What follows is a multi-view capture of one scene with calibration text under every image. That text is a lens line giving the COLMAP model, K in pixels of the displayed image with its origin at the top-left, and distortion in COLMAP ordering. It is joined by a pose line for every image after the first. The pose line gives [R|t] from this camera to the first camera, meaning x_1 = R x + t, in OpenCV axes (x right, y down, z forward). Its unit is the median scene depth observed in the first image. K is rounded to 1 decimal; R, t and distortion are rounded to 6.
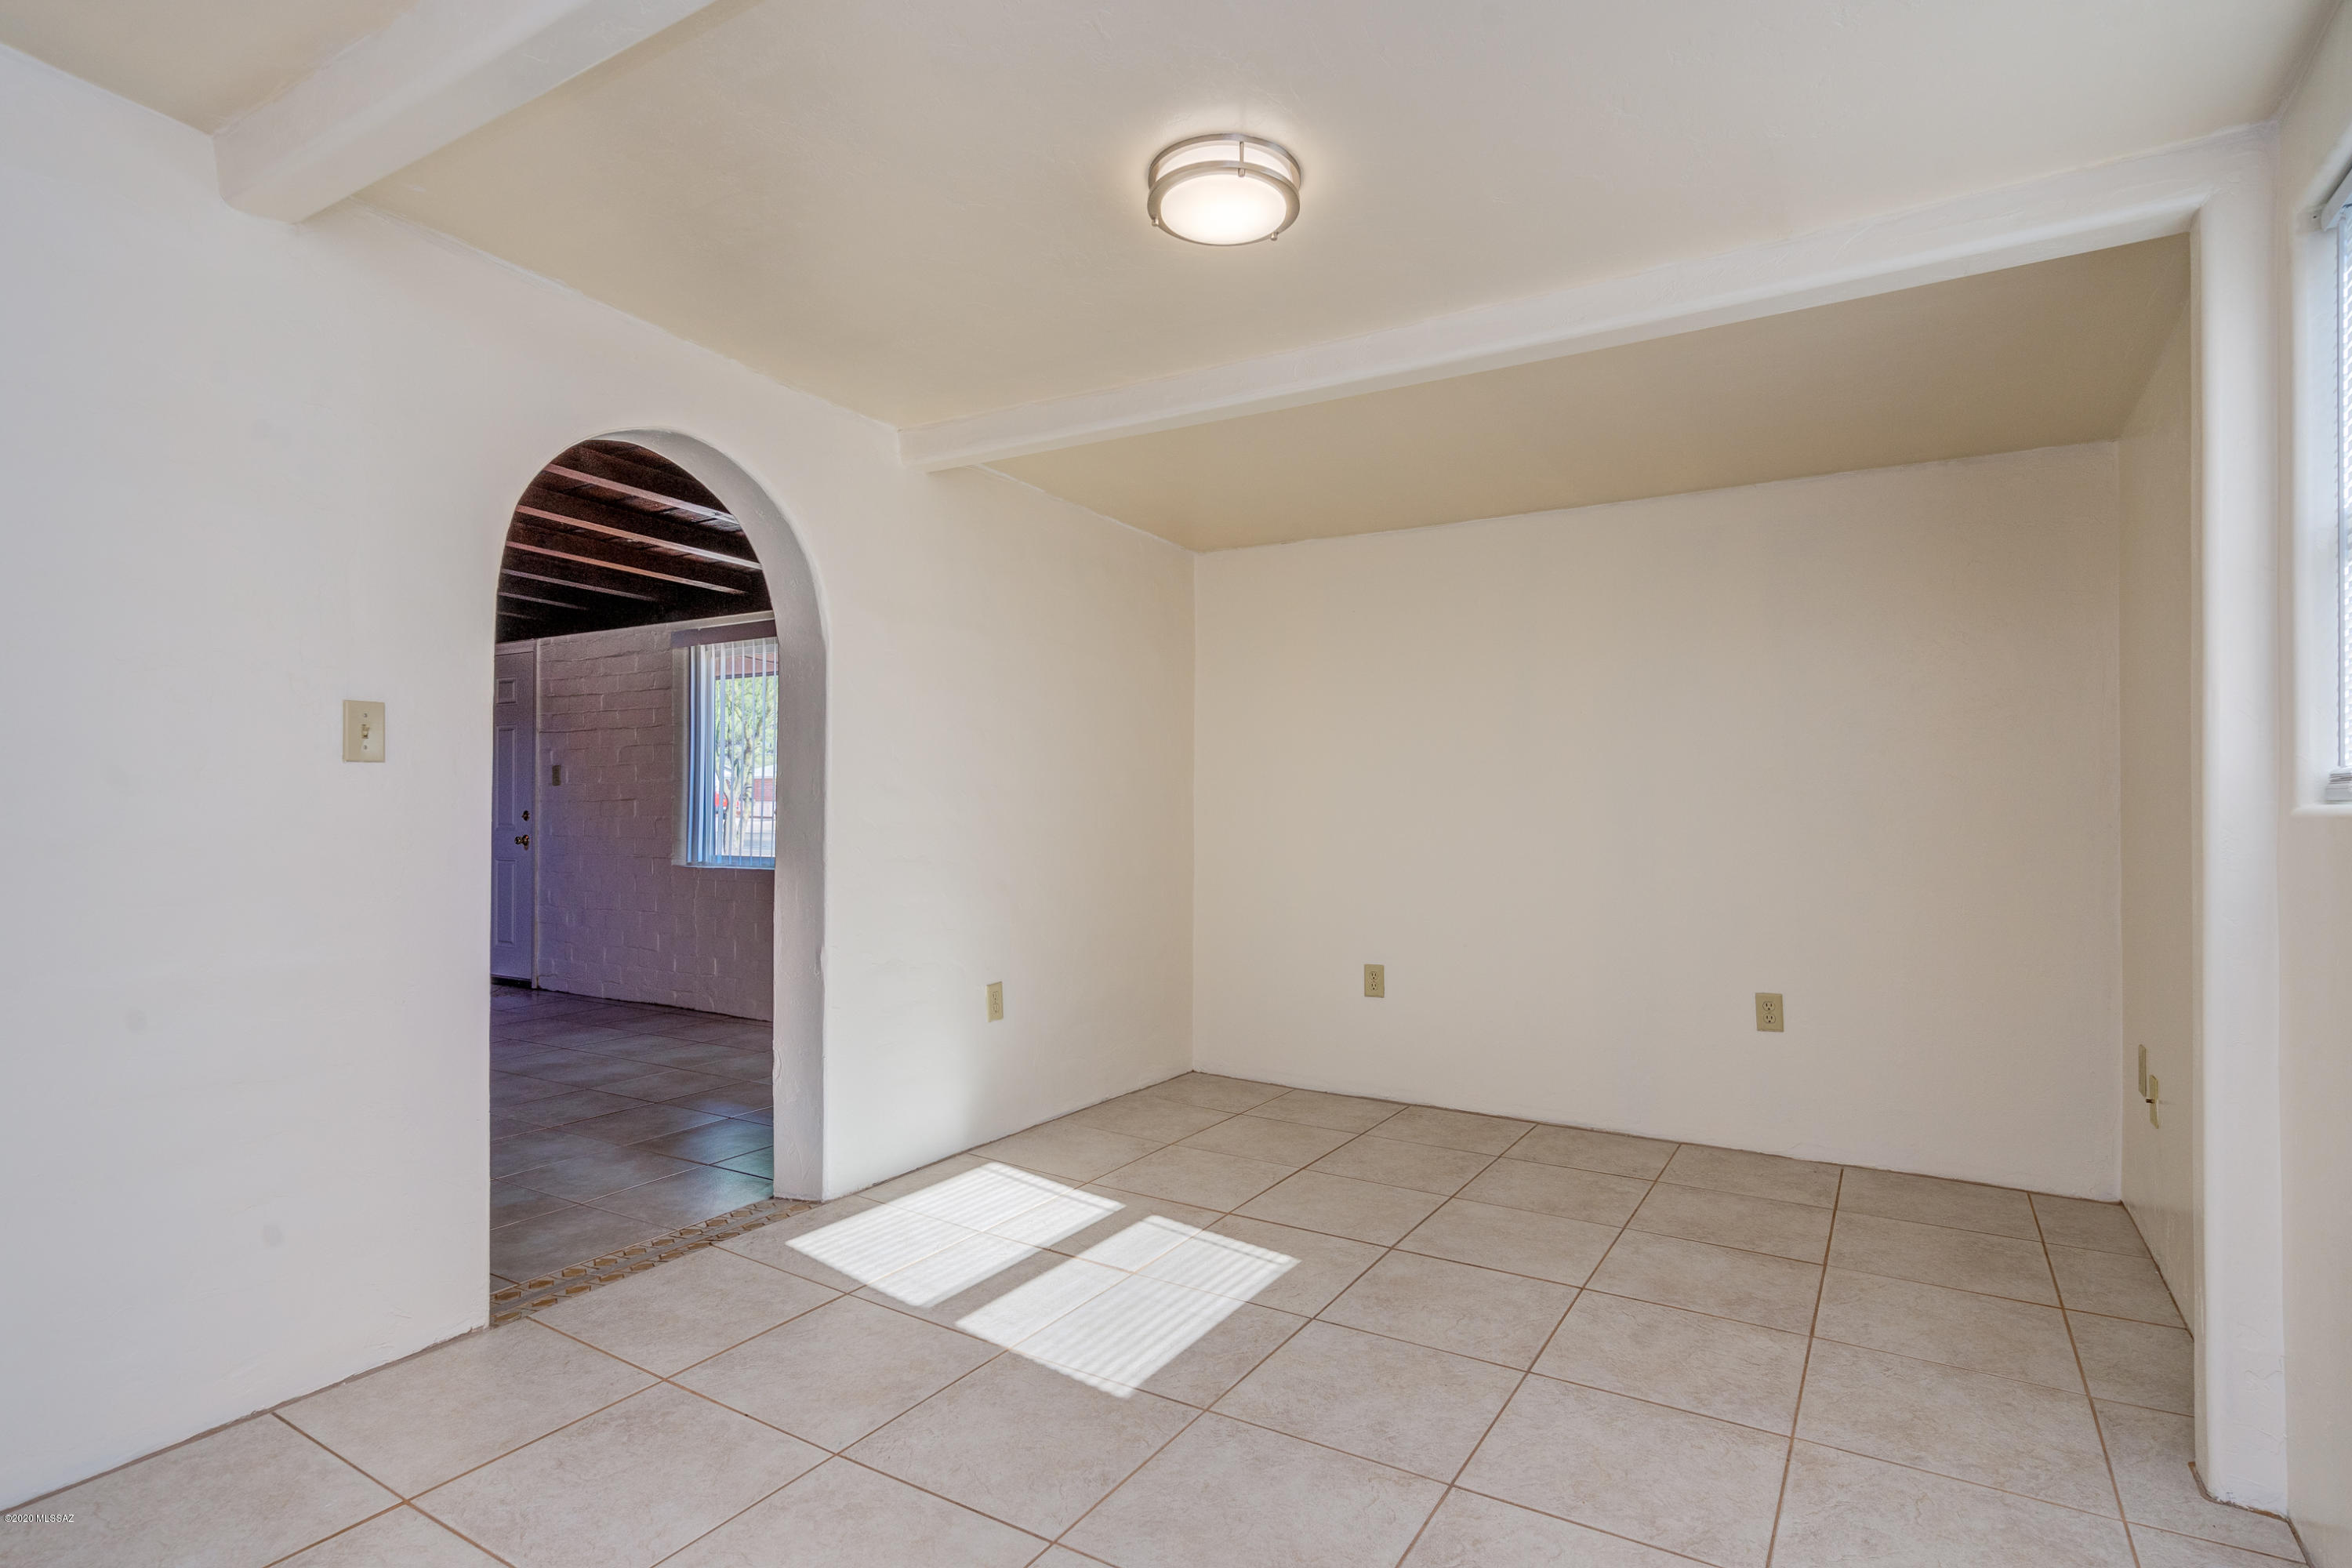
lens RADIAL K [[1197.3, 0, 1171.3], [0, 1197.3, 784.4], [0, 0, 1]] dist [0.005071, -0.000396]
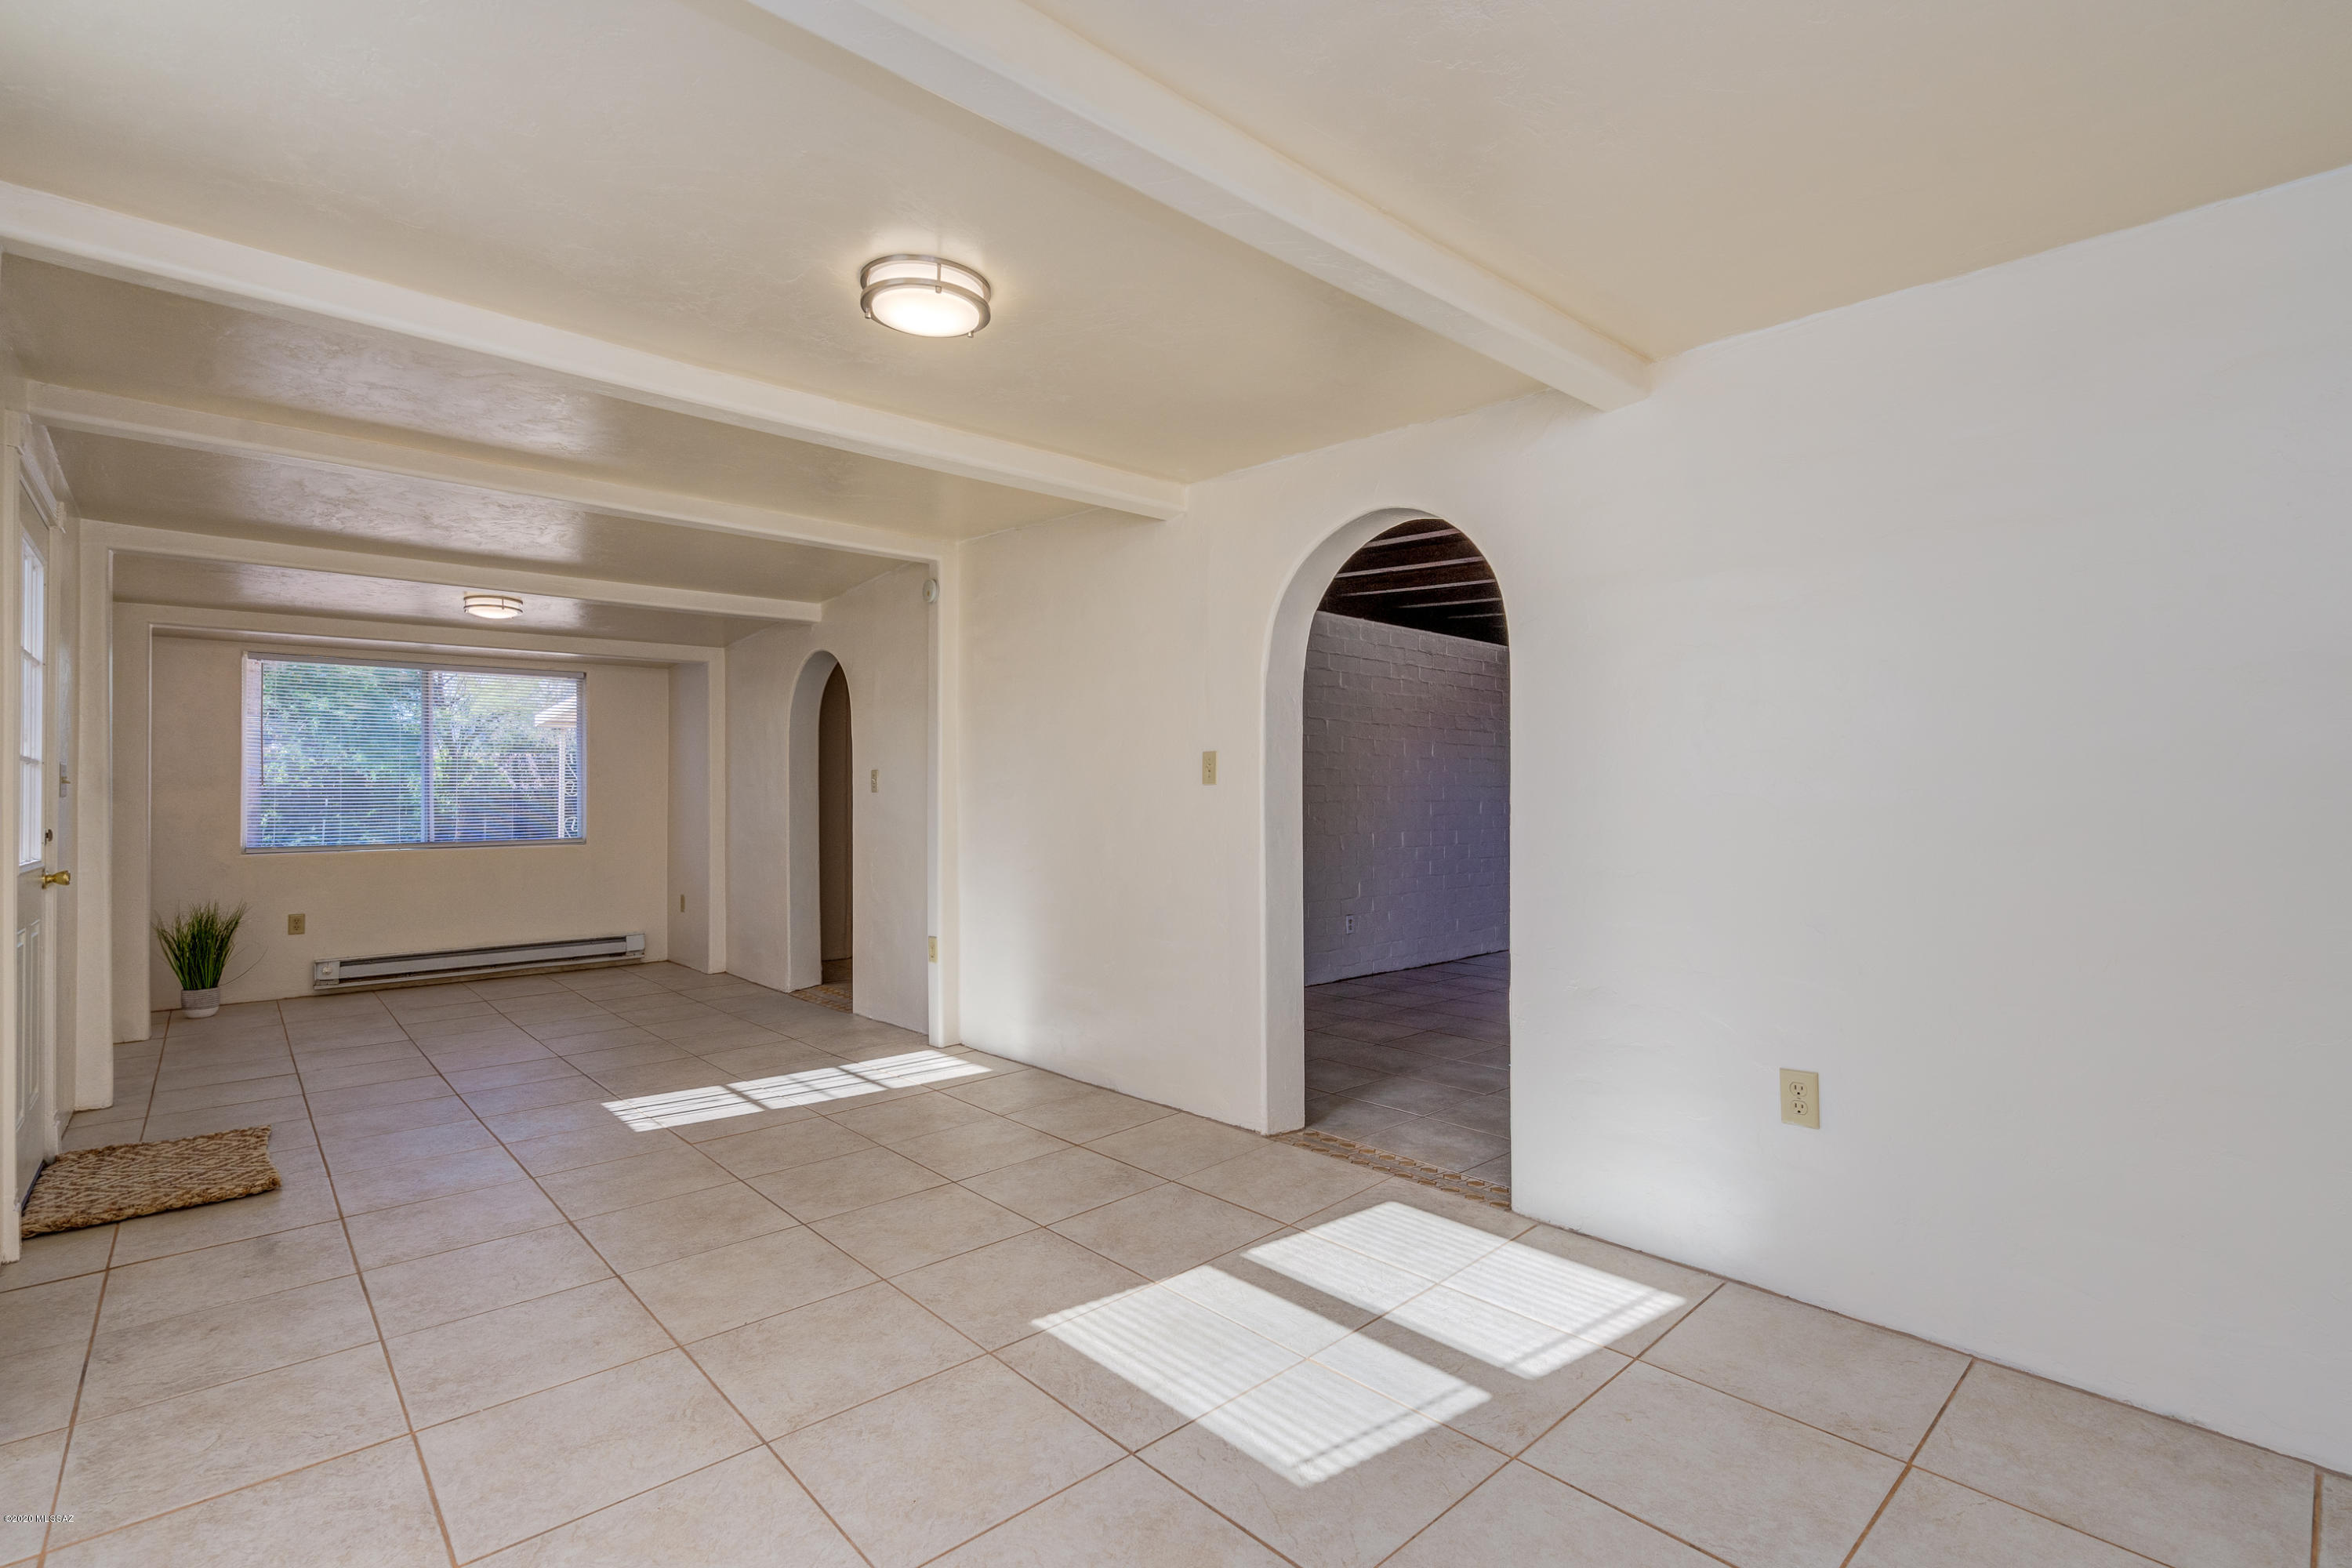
lens RADIAL K [[1078.5, 0, 1181.8], [0, 1078.5, 808.6], [0, 0, 1]] dist [-0.008883, 0.003201]
pose [[-0.279133, 0.015647, -0.960125, 0.726669], [0.020788, 0.999731, 0.010248, -0.002201], [0.960027, -0.017099, -0.279383, 1.129072]]
